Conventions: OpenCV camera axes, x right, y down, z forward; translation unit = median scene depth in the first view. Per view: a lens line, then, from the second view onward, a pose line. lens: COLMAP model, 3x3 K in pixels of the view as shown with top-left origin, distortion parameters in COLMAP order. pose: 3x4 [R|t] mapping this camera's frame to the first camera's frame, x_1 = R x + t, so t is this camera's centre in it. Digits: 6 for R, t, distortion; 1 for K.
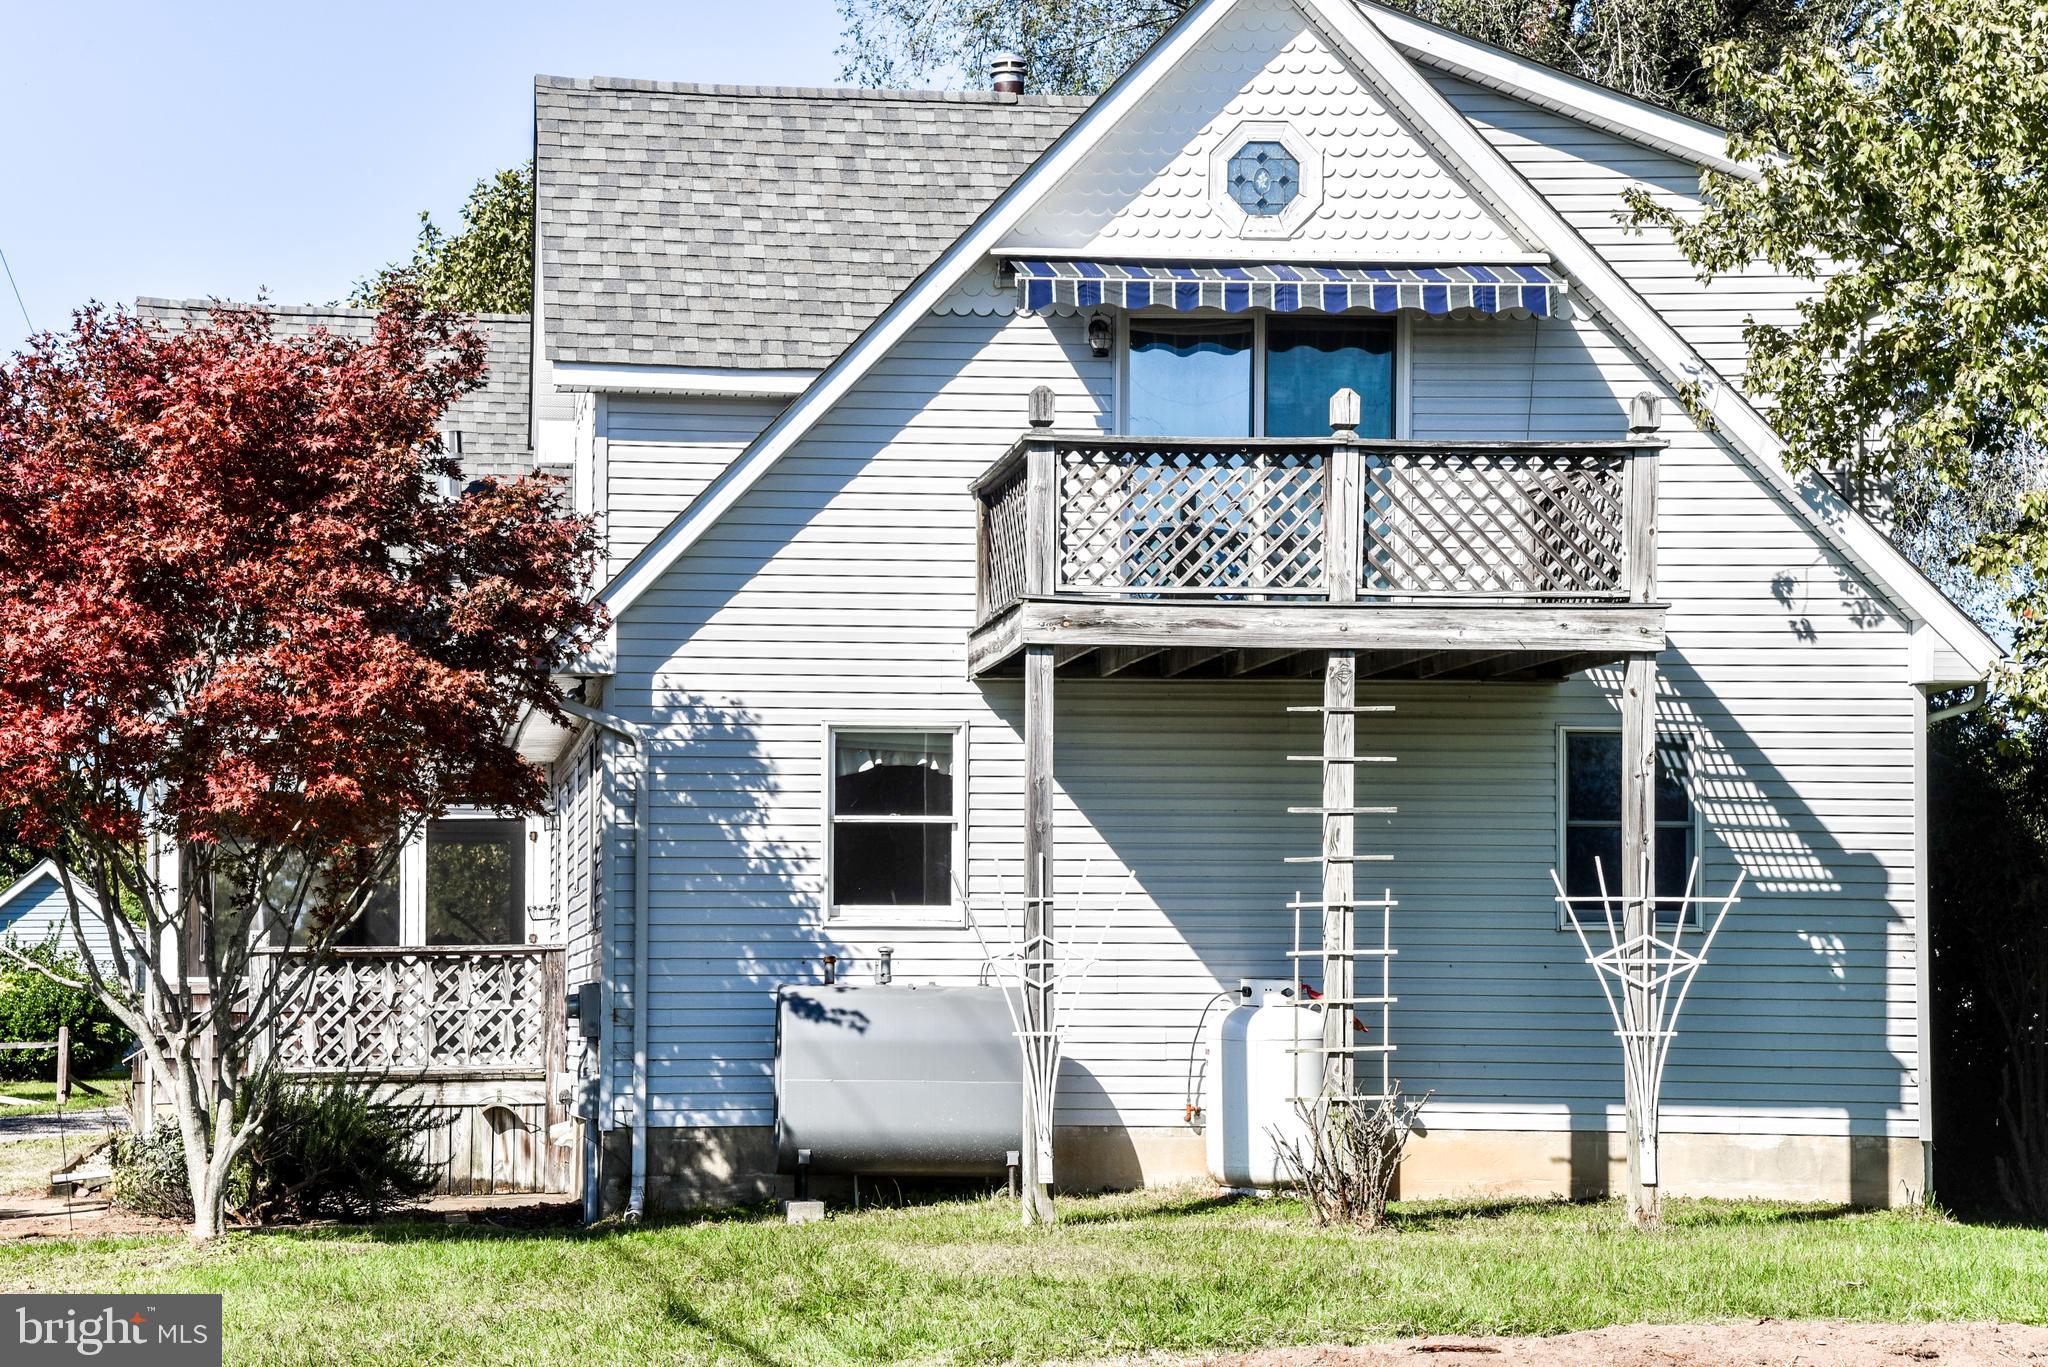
lens RADIAL K [[4862.7, 0, 1051.3], [0, 4862.7, 724.6], [0, 0, 1]] dist [0.708019, 0.000000]
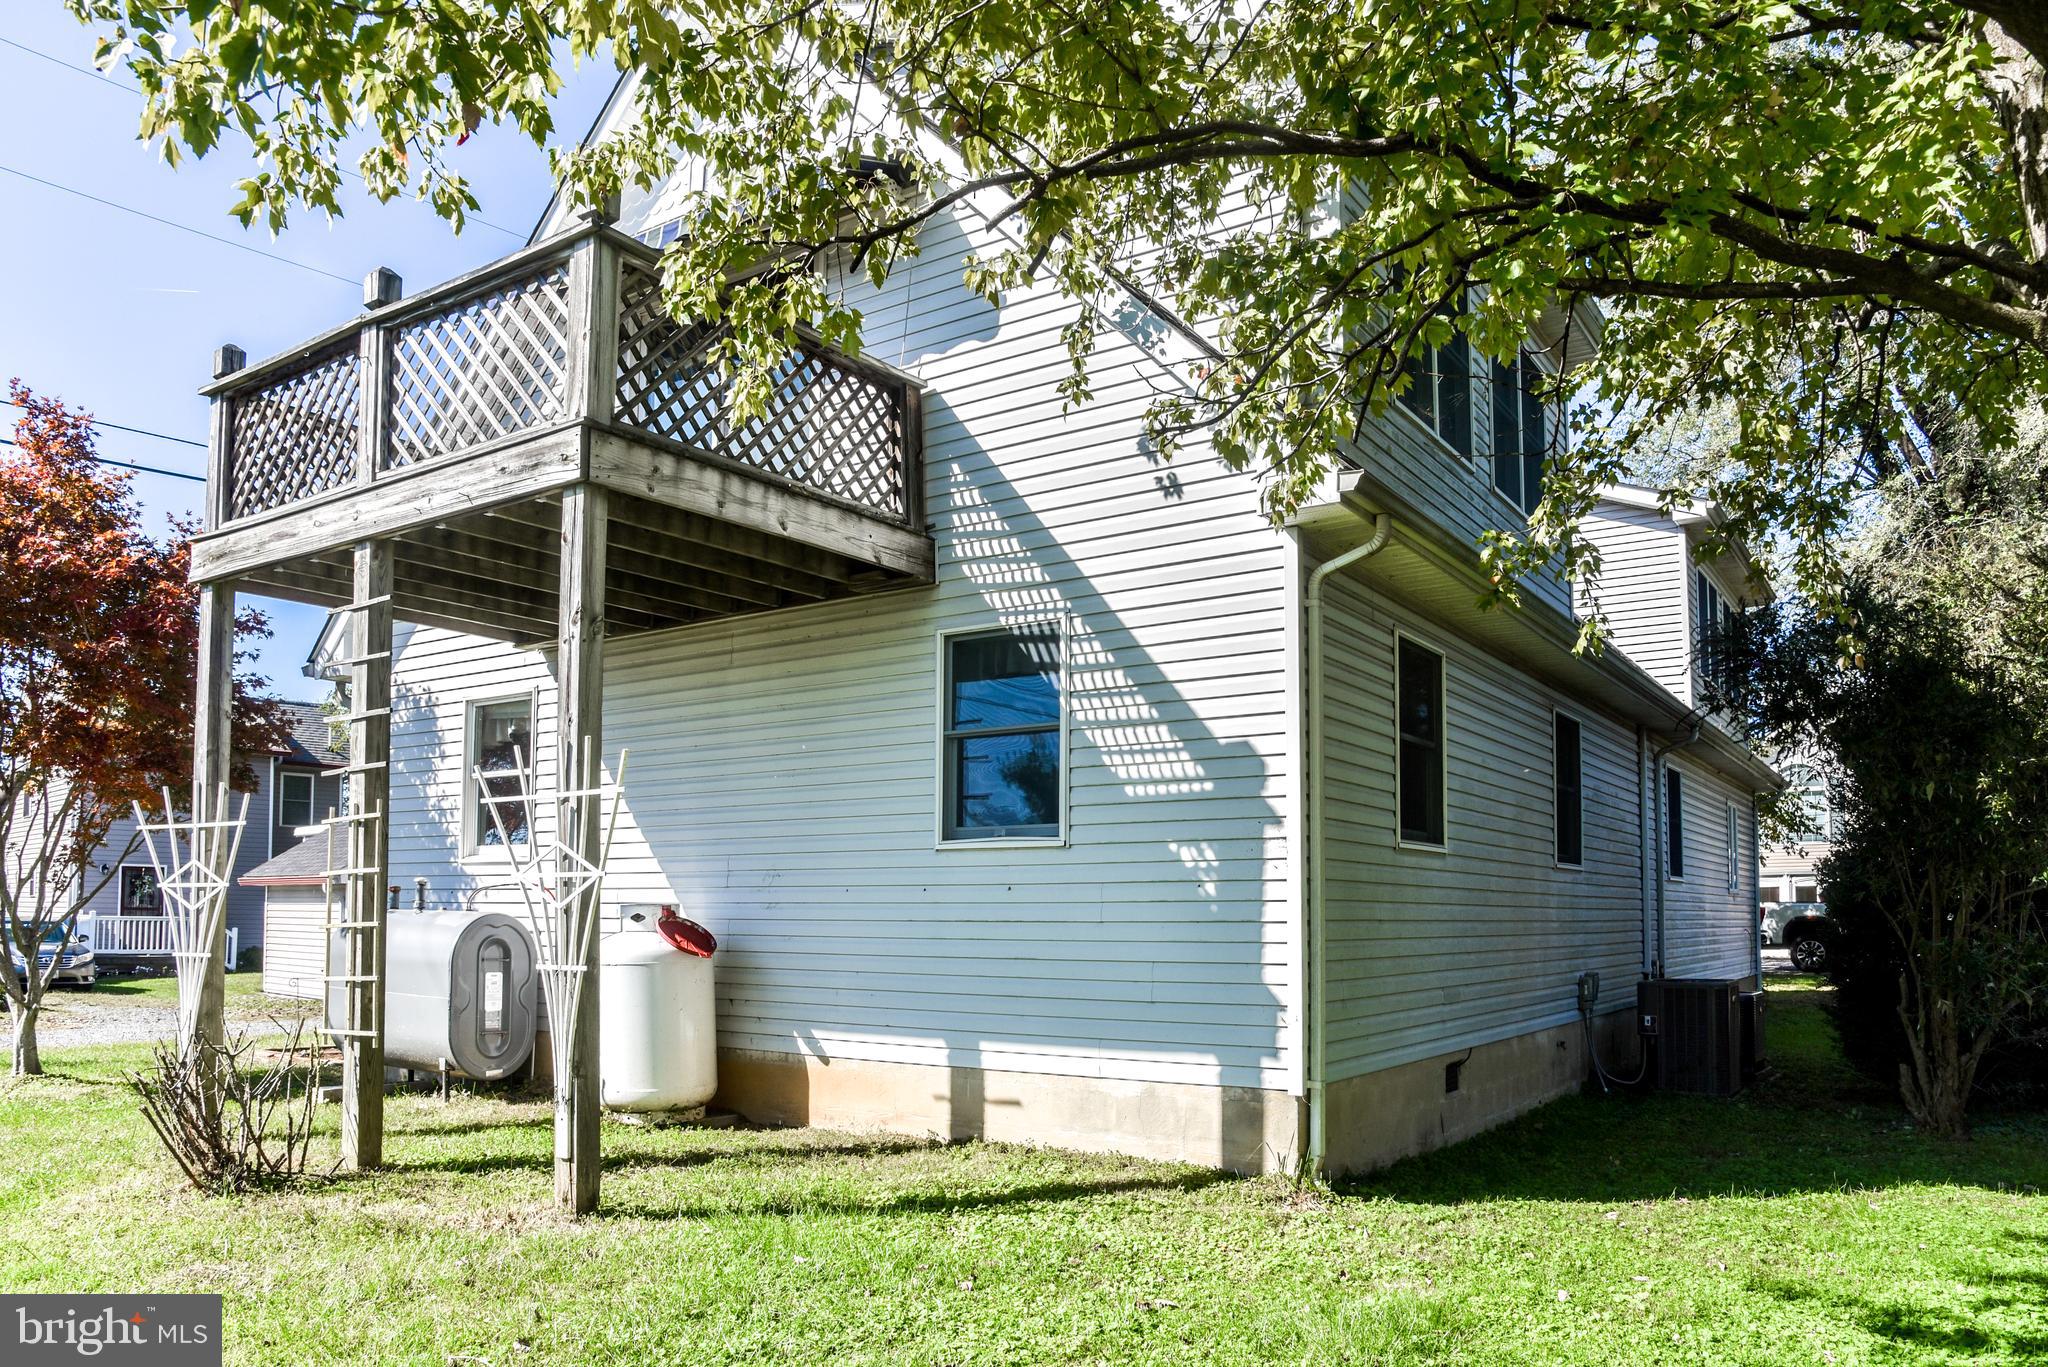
lens RADIAL K [[1462.8, 0, 1015.5], [0, 1462.8, 809.4], [0, 0, 1]] dist [-0.096709, 0.054590]
pose [[0.773106, -0.047534, -0.632494, 0.287588], [0.034808, 0.998865, -0.032522, 0.043644], [0.633322, 0.003127, 0.773882, 0.793022]]
